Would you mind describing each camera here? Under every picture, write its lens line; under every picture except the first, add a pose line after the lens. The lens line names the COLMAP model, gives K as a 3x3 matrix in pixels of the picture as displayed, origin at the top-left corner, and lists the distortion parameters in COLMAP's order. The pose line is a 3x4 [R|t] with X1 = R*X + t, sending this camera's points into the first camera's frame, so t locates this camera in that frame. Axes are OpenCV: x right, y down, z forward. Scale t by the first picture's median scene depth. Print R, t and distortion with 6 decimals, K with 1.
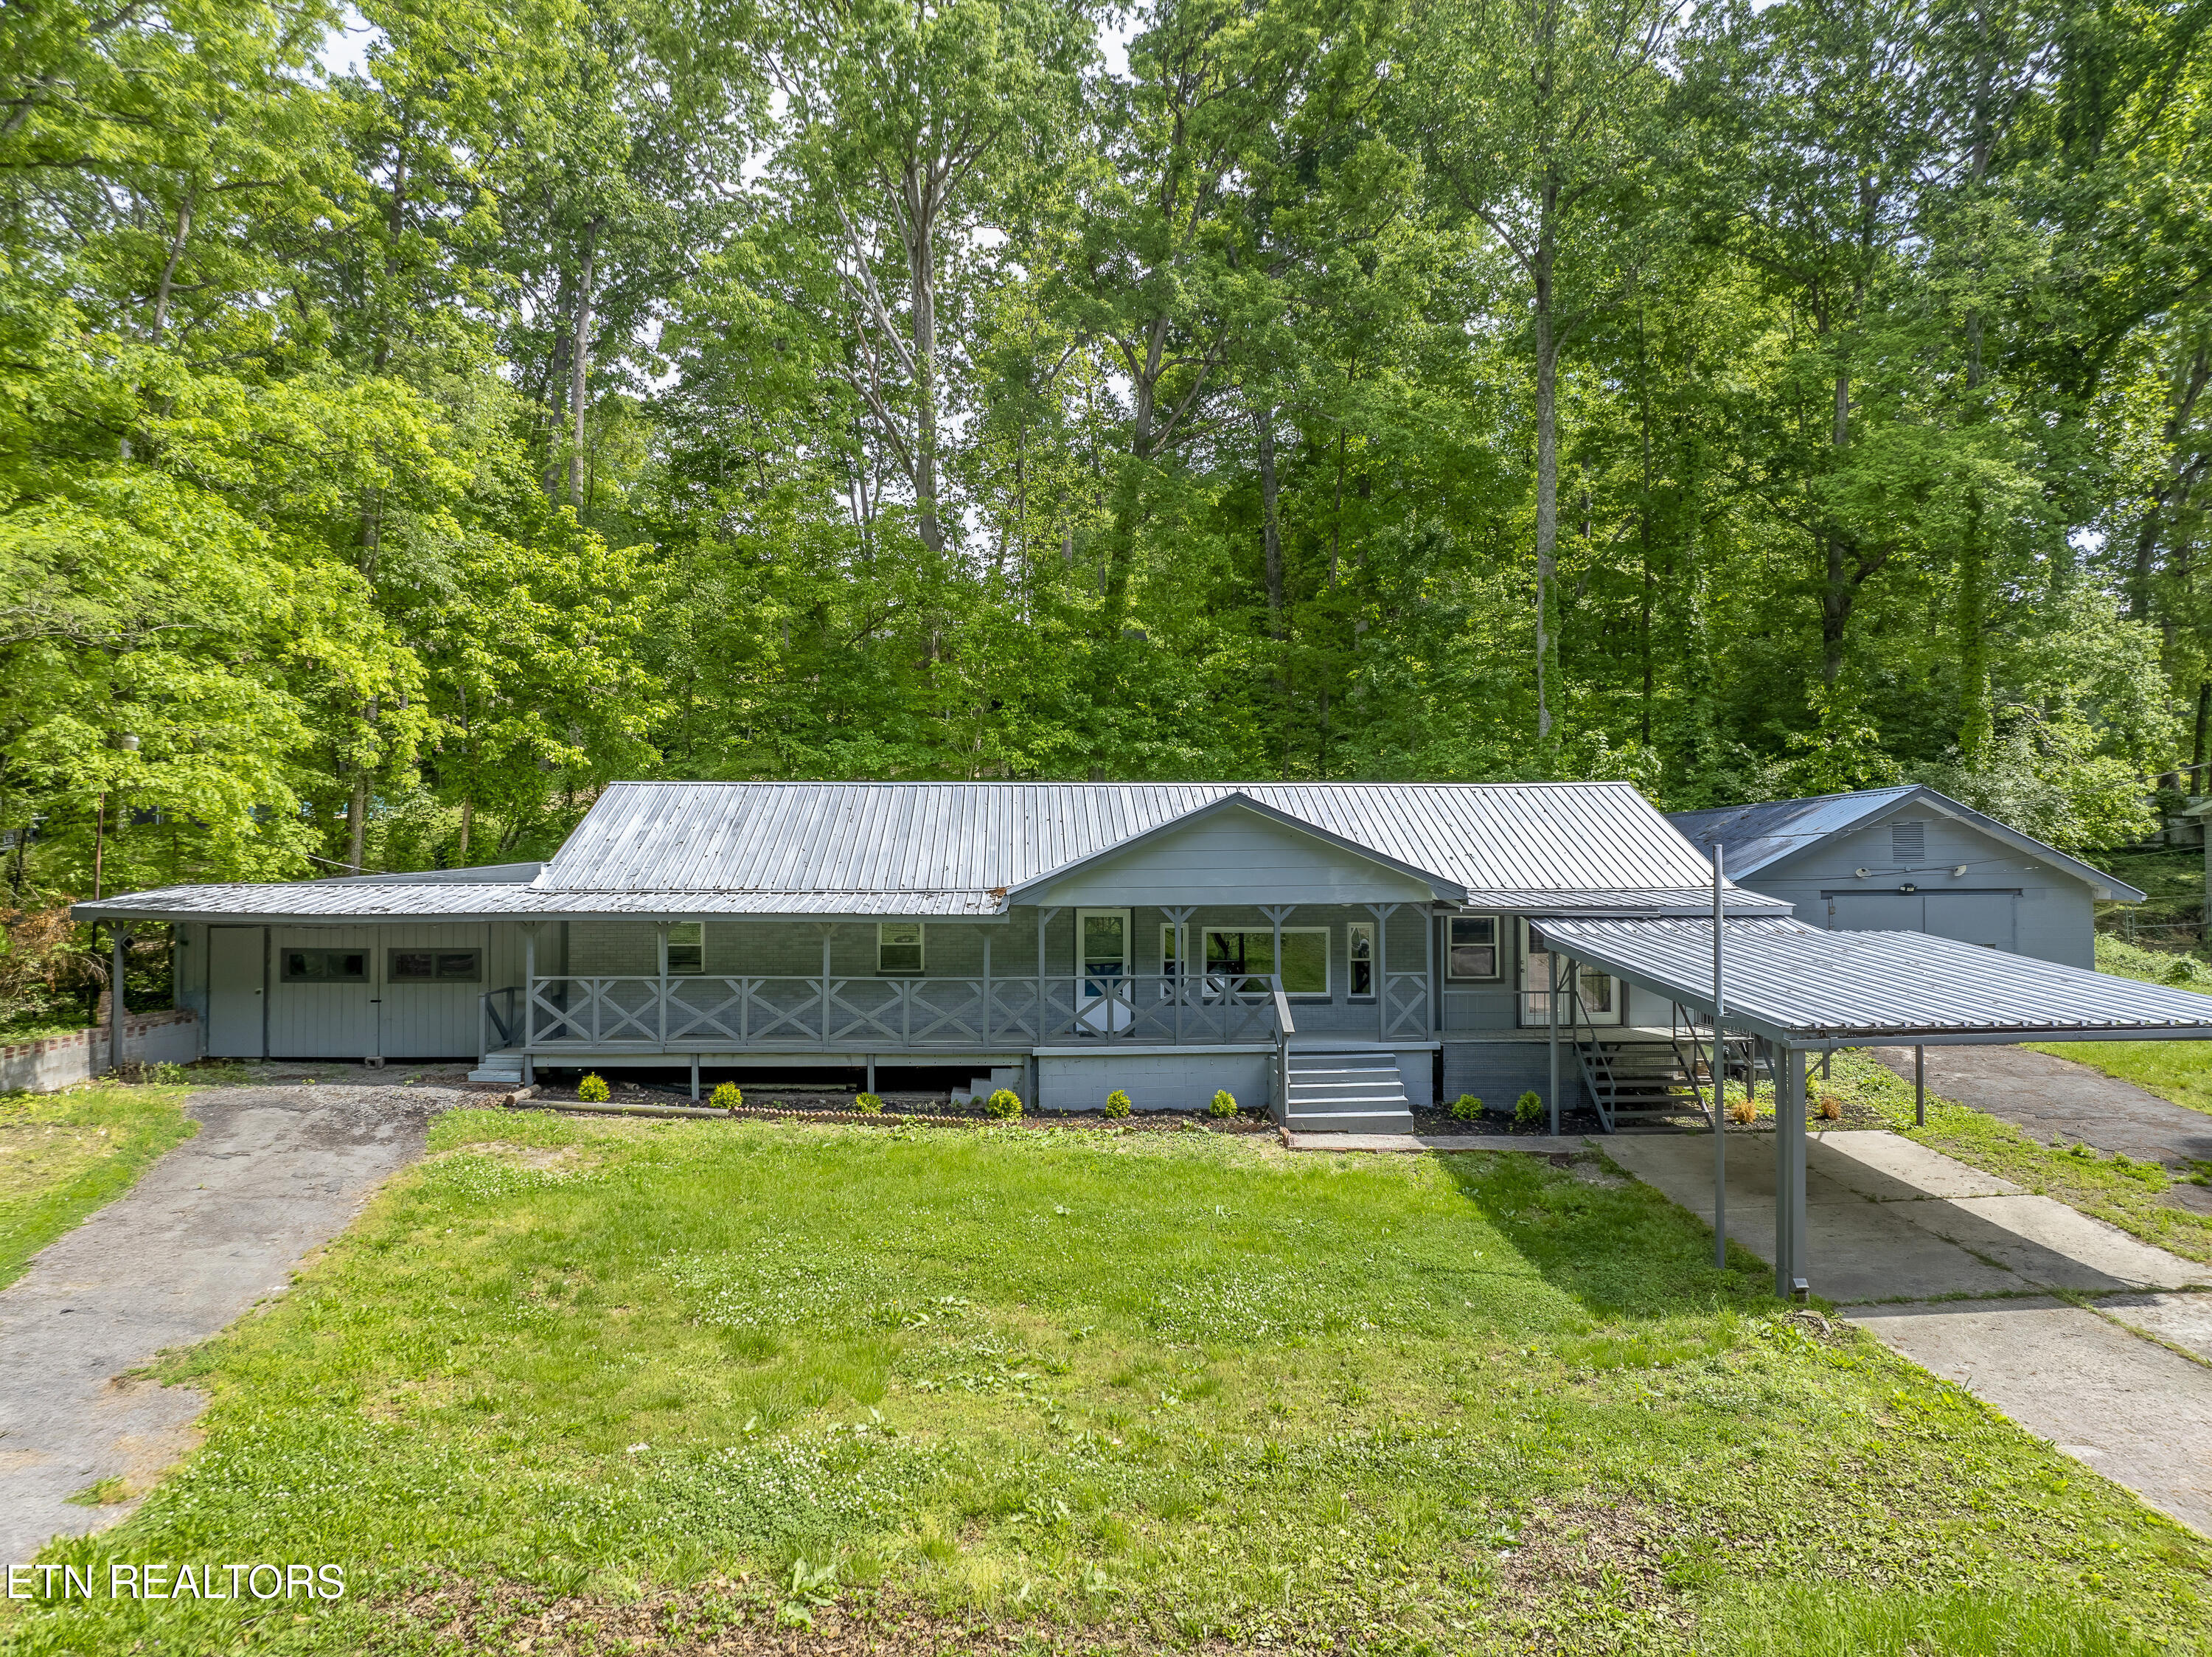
lens RADIAL K [[1553.9, 0, 1106.6], [0, 1553.9, 838.9], [0, 0, 1]] dist [-0.041537, 0.008791]
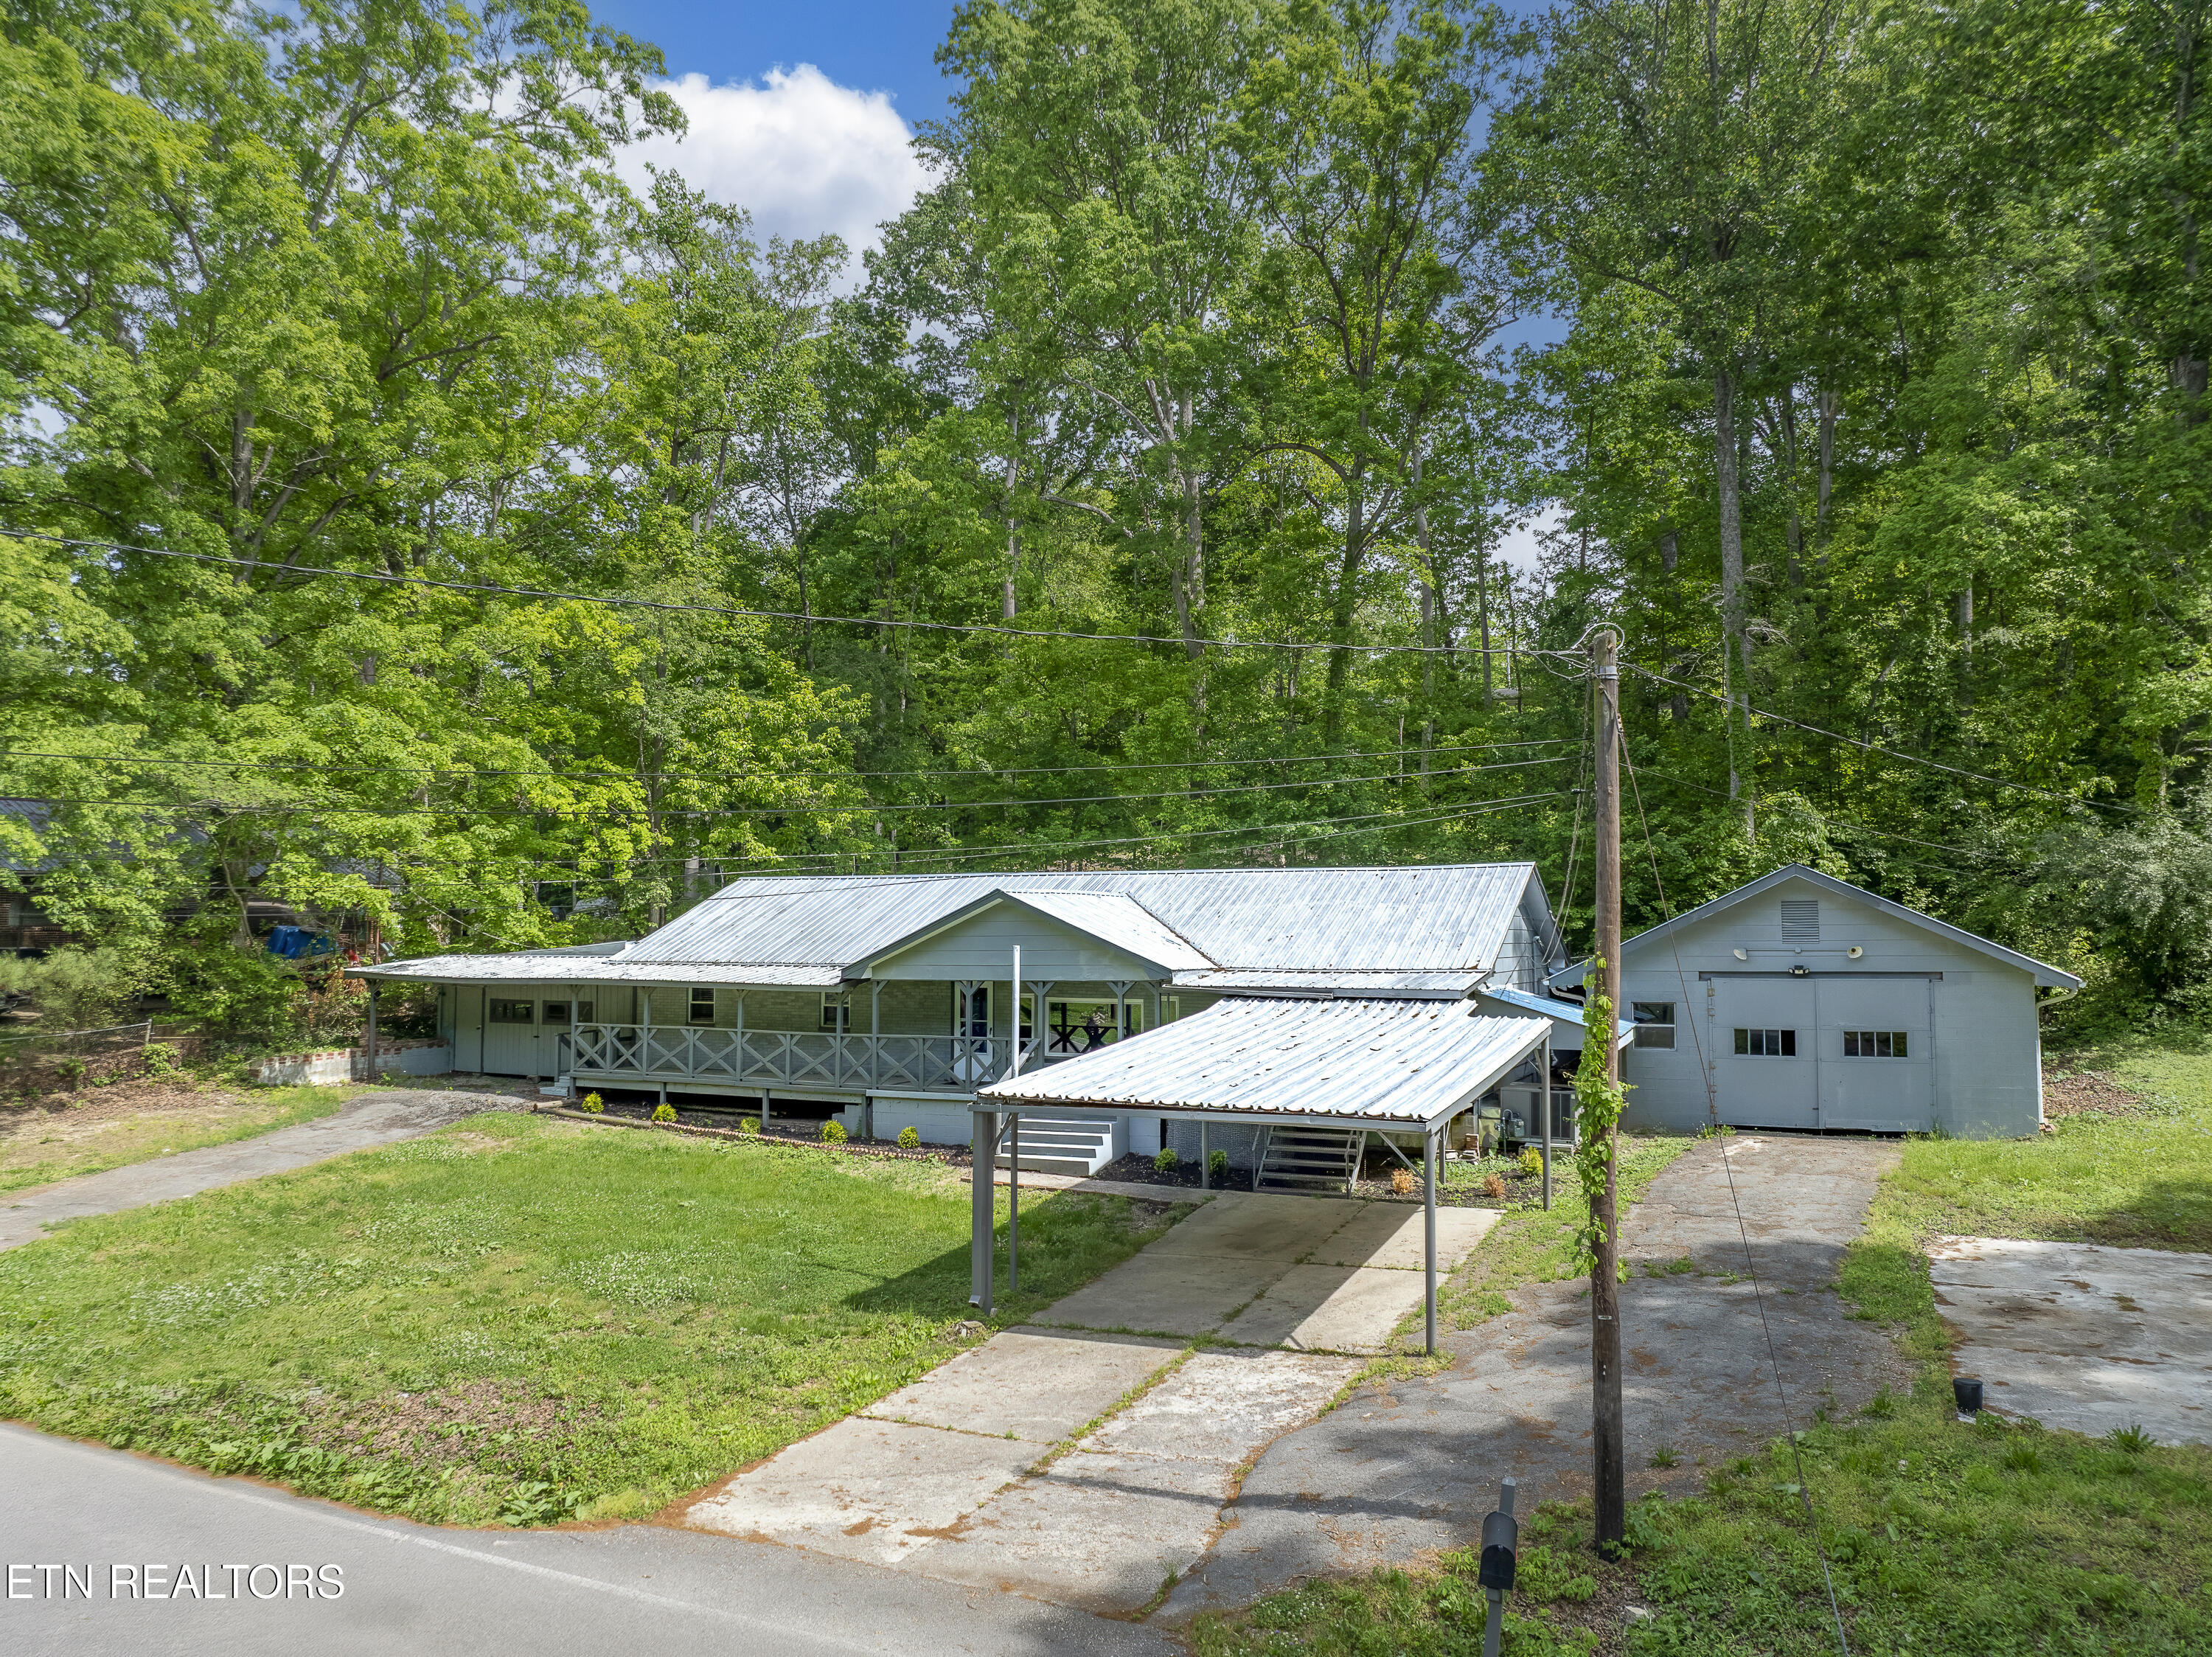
lens RADIAL K [[1553.9, 0, 1106.6], [0, 1553.9, 838.9], [0, 0, 1]] dist [-0.041537, 0.008791]
pose [[0.888846, -0.025733, -0.457484, 0.720385], [0.011470, 0.999358, -0.033927, -0.026869], [0.458063, 0.024909, 0.888571, -0.052145]]
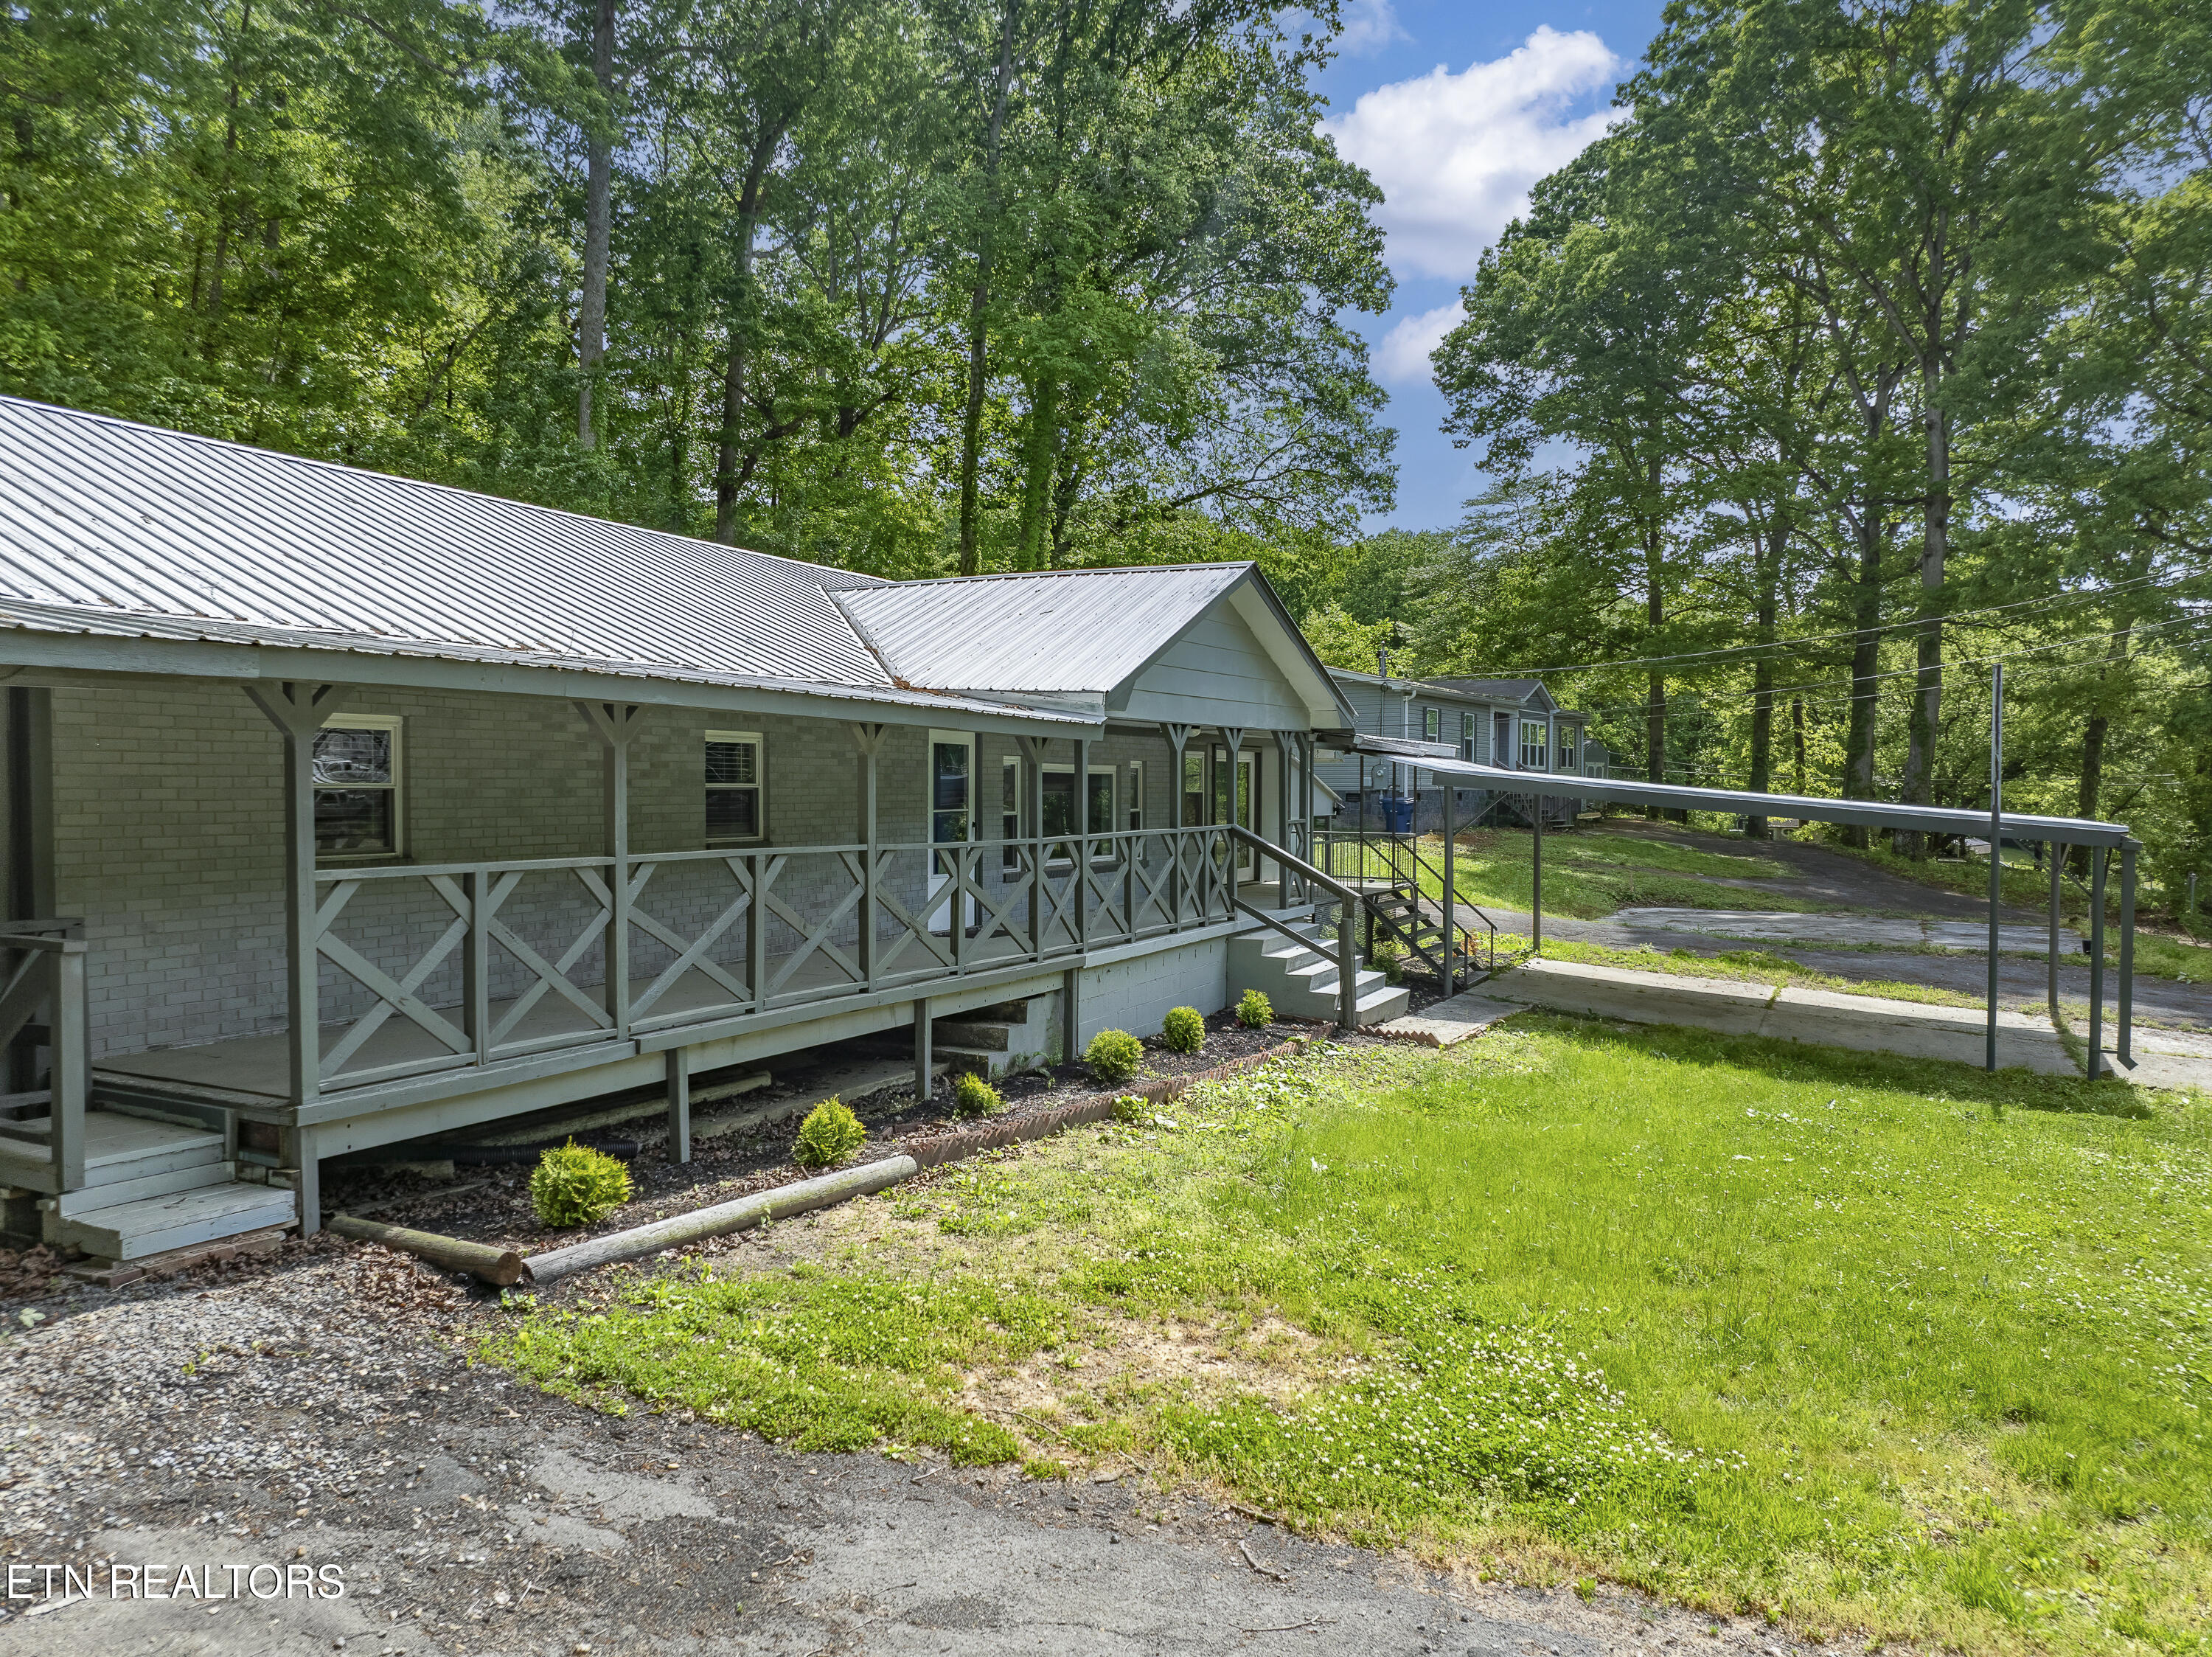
lens RADIAL K [[1558.5, 0, 1109.5], [0, 1558.5, 841.7], [0, 0, 1]] dist [-0.037025, -0.000306]
pose [[0.489001, -0.026542, 0.871879, -0.552644], [-0.027605, 0.998565, 0.045881, 0.064433], [-0.871846, -0.046504, 0.487567, 0.707768]]
